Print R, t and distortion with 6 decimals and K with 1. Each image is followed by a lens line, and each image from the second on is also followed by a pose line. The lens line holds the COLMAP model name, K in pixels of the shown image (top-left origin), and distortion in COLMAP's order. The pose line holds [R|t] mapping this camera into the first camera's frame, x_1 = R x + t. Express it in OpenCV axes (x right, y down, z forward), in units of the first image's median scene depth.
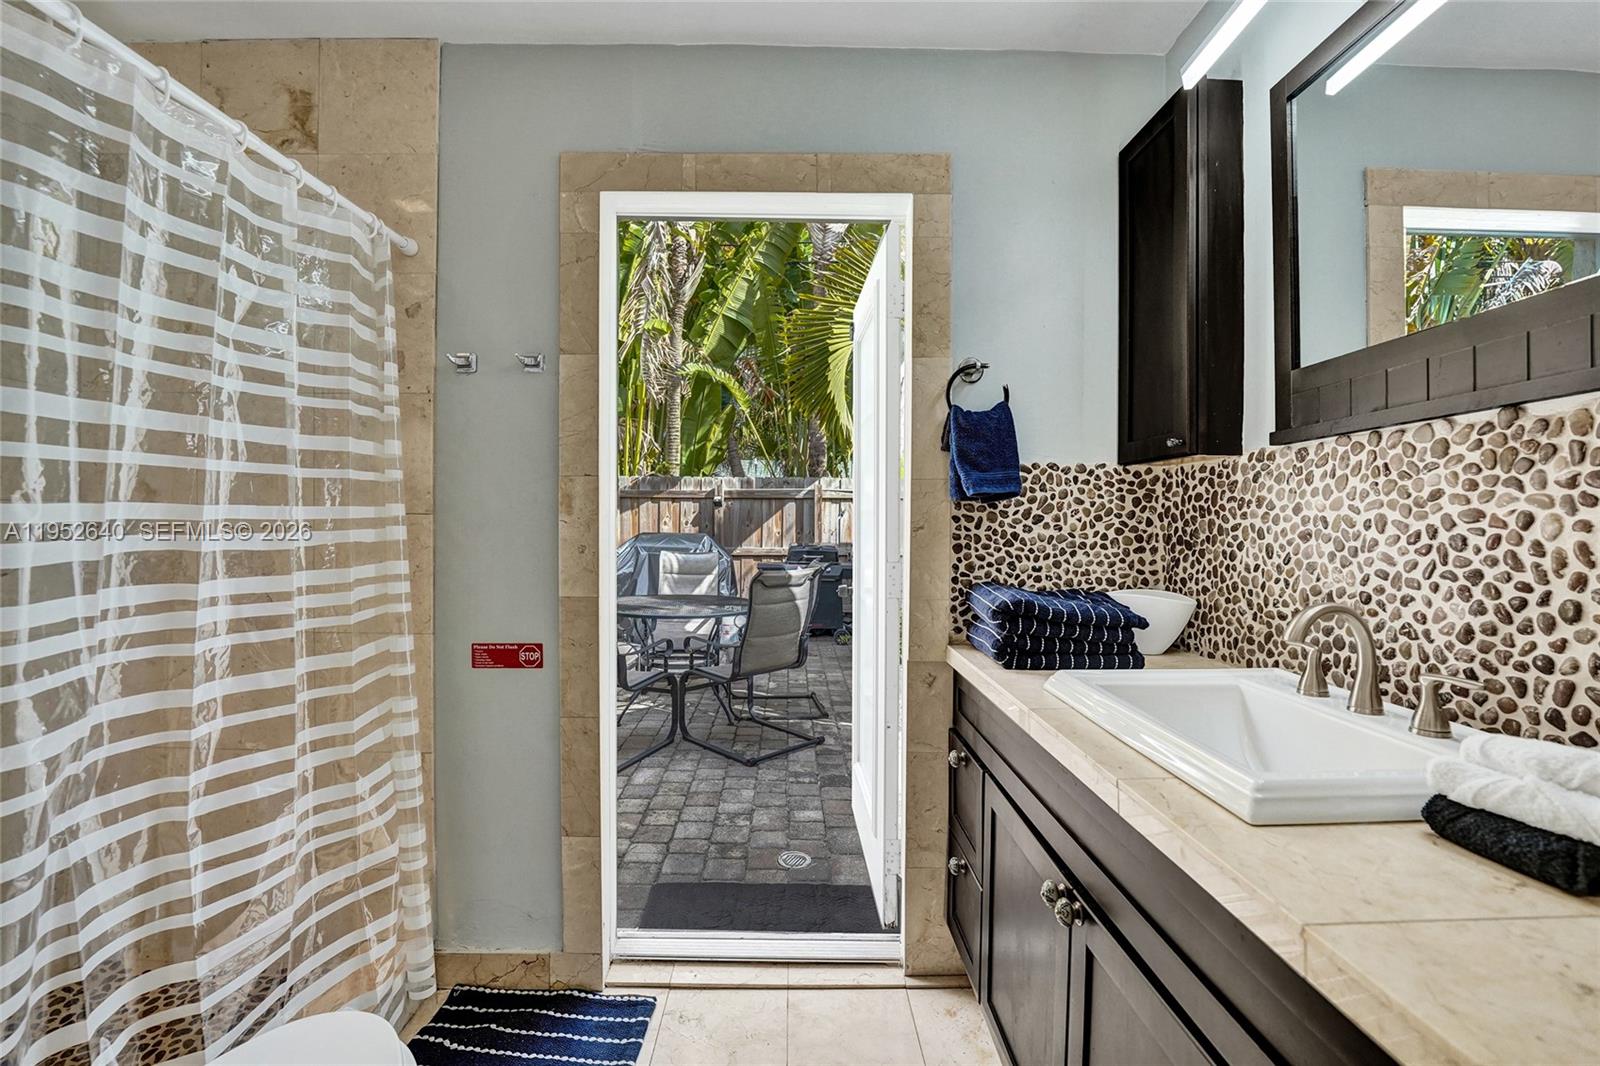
lens RADIAL K [[694.1, 0, 802.1], [0, 694.1, 524.1], [0, 0, 1]] dist [-0.010950, 0.000297]
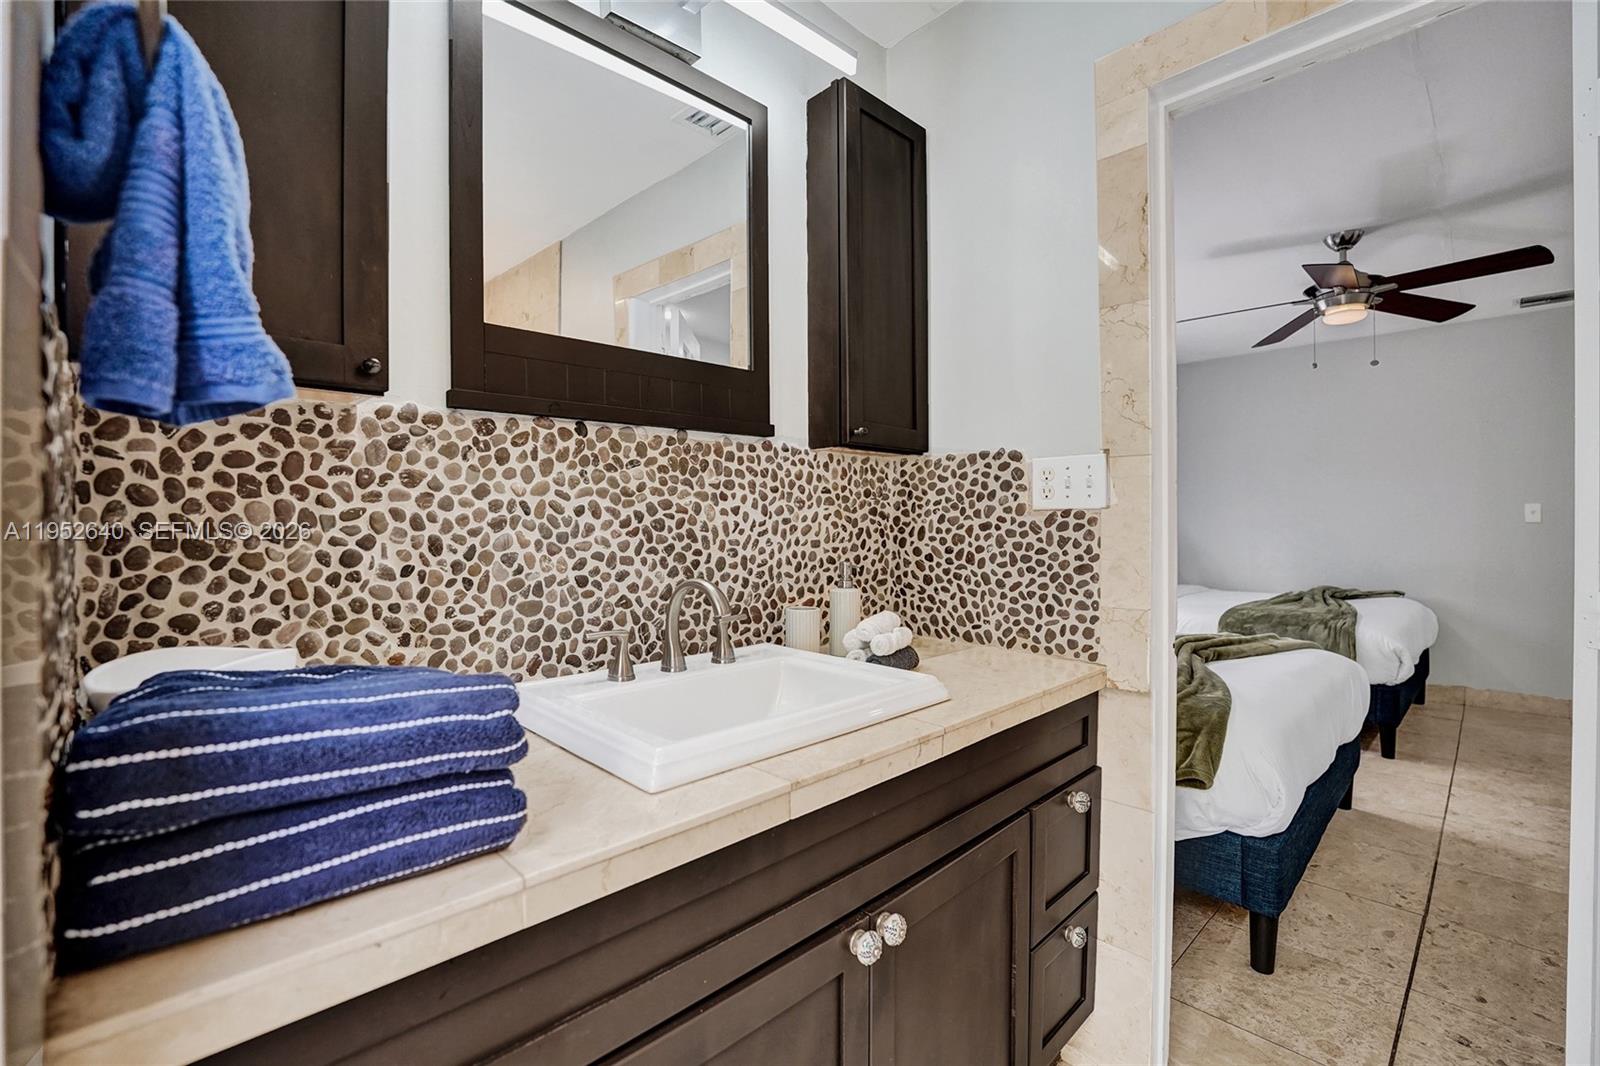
lens RADIAL K [[694.1, 0, 798.3], [0, 694.1, 529.4], [0, 0, 1]] dist [-0.010950, 0.000297]
pose [[-0.683589, -0.018724, 0.729627, -0.161643], [-0.002474, 0.999725, 0.023337, 0.003473], [-0.729863, 0.014148, -0.683447, 1.417754]]
